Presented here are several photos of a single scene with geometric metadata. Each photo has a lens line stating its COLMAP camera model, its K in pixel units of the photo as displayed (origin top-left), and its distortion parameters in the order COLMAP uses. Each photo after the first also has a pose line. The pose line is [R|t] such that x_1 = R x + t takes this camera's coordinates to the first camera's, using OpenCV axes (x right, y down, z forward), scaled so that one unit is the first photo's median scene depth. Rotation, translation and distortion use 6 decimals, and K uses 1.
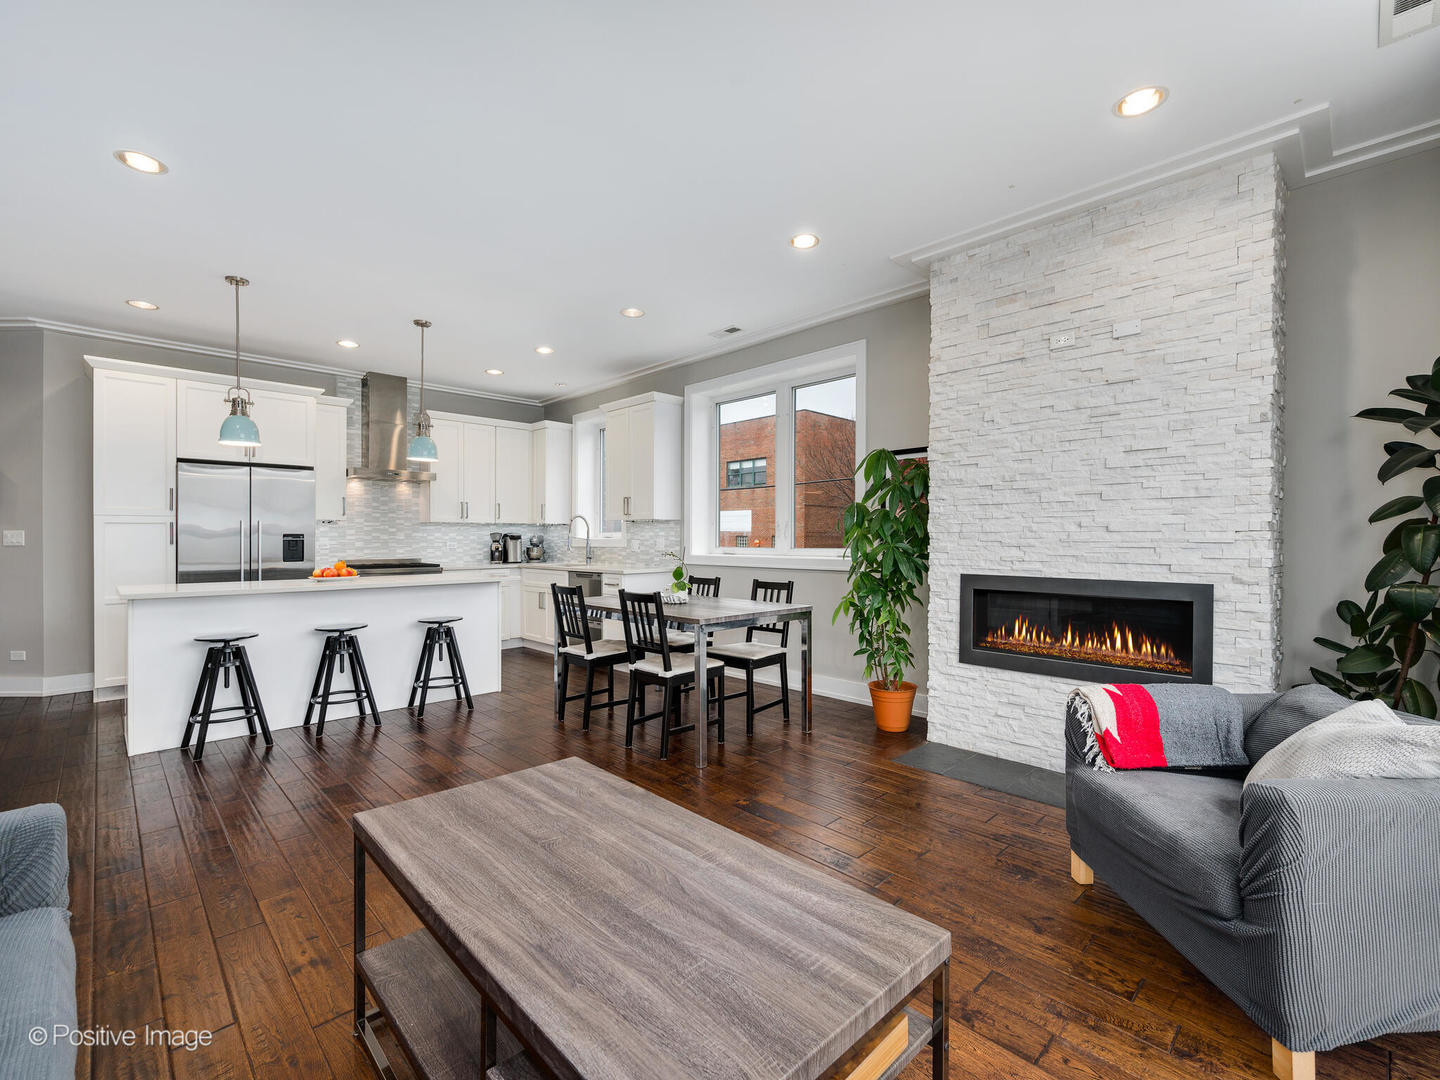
lens RADIAL K [[638.4, 0, 709.7], [0, 638.4, 535.3], [0, 0, 1]] dist [0.013744, -0.001814]
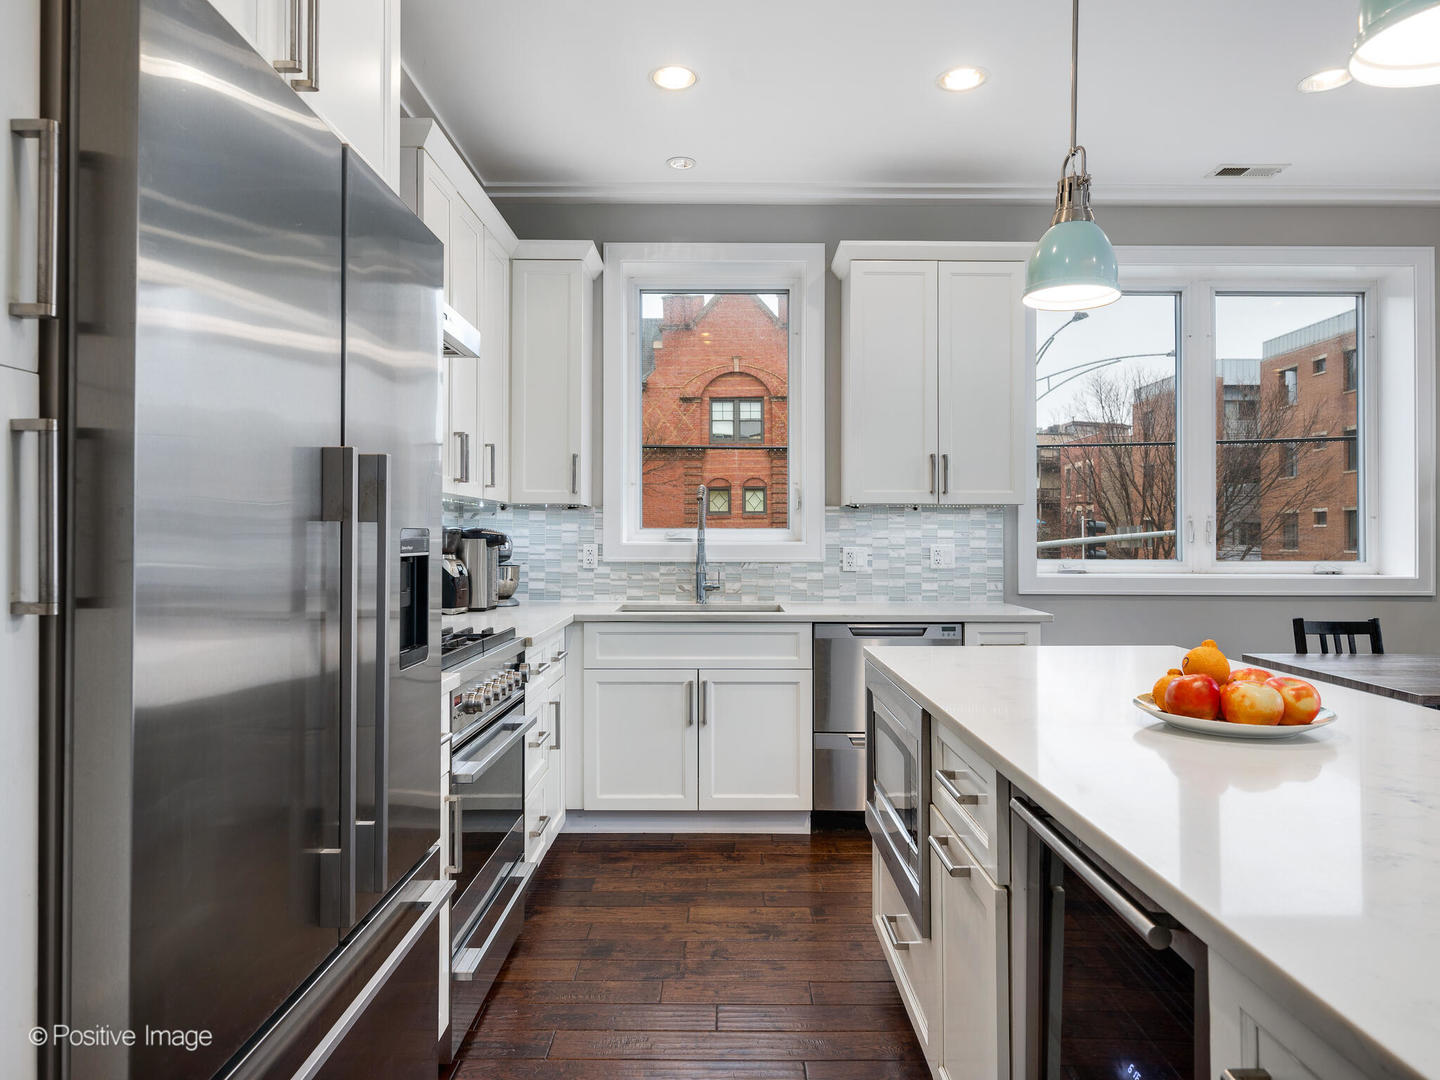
lens RADIAL K [[914.7, 0, 724.6], [0, 914.7, 534.3], [0, 0, 1]] dist [-0.003726, 0.000194]
pose [[0.689366, 0.004127, 0.724402, -0.867065], [-0.008485, 0.999961, 0.002377, -0.003114], [-0.724364, -0.007785, 0.689374, 0.794452]]
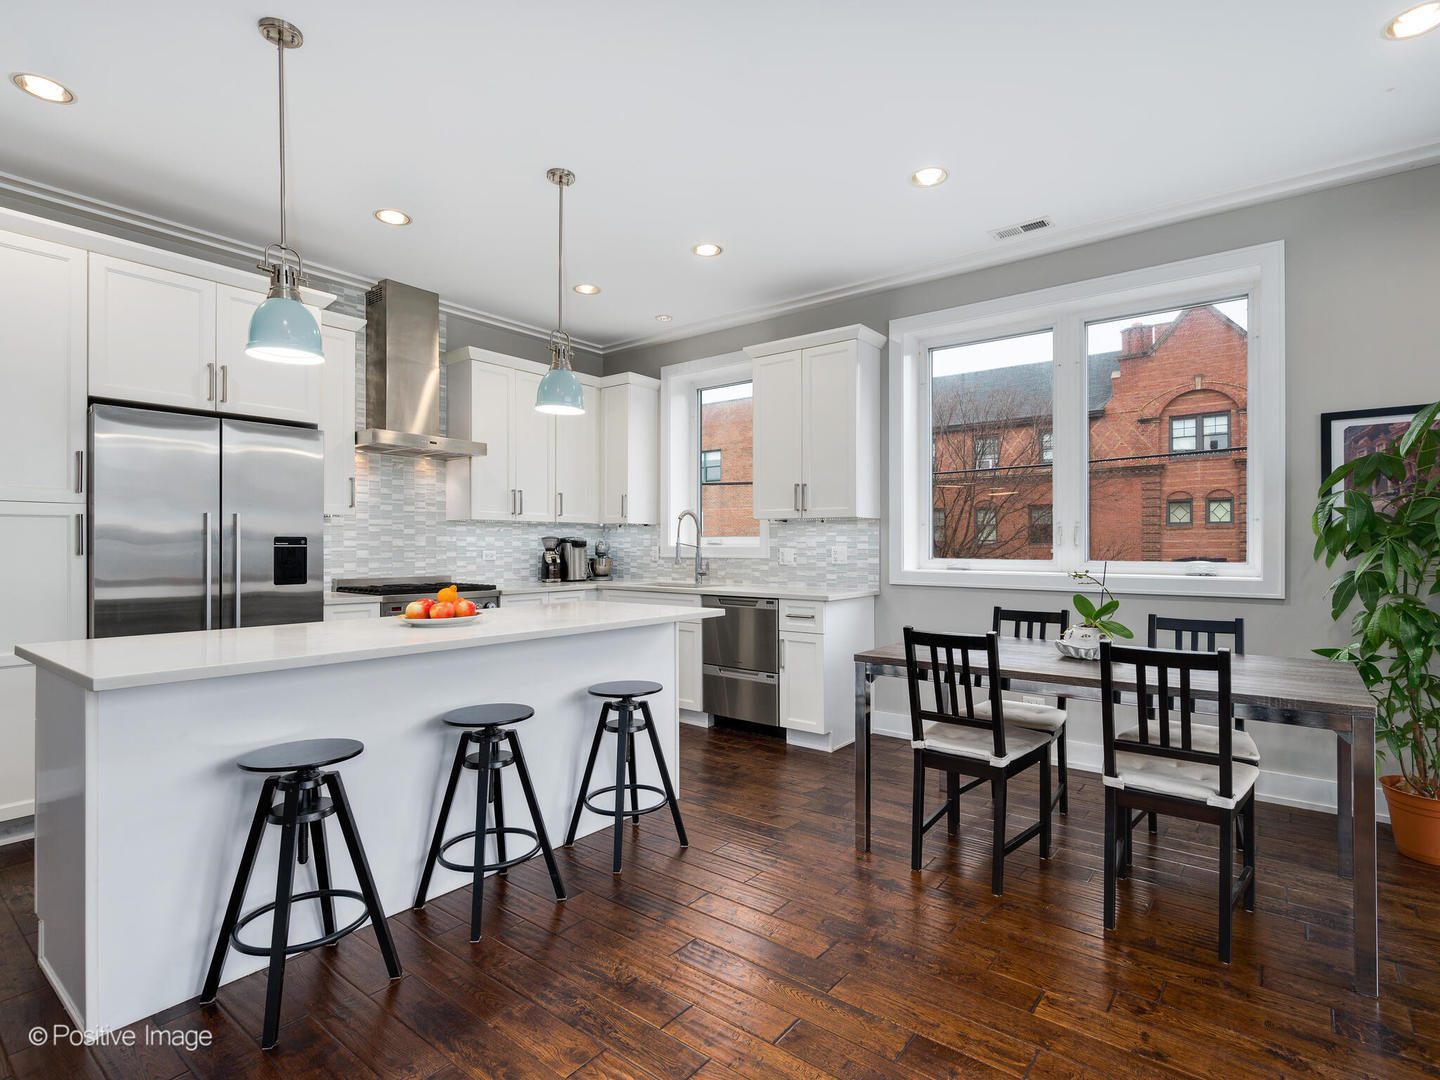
lens RADIAL K [[727.2, 0, 722.1], [0, 727.2, 541.3], [0, 0, 1]] dist [0.004680, 0.000943]
pose [[0.990800, 0.002887, 0.135304, -0.378299], [-0.002992, 0.999995, 0.000568, -0.000174], [-0.135302, -0.000968, 0.990804, 0.312869]]
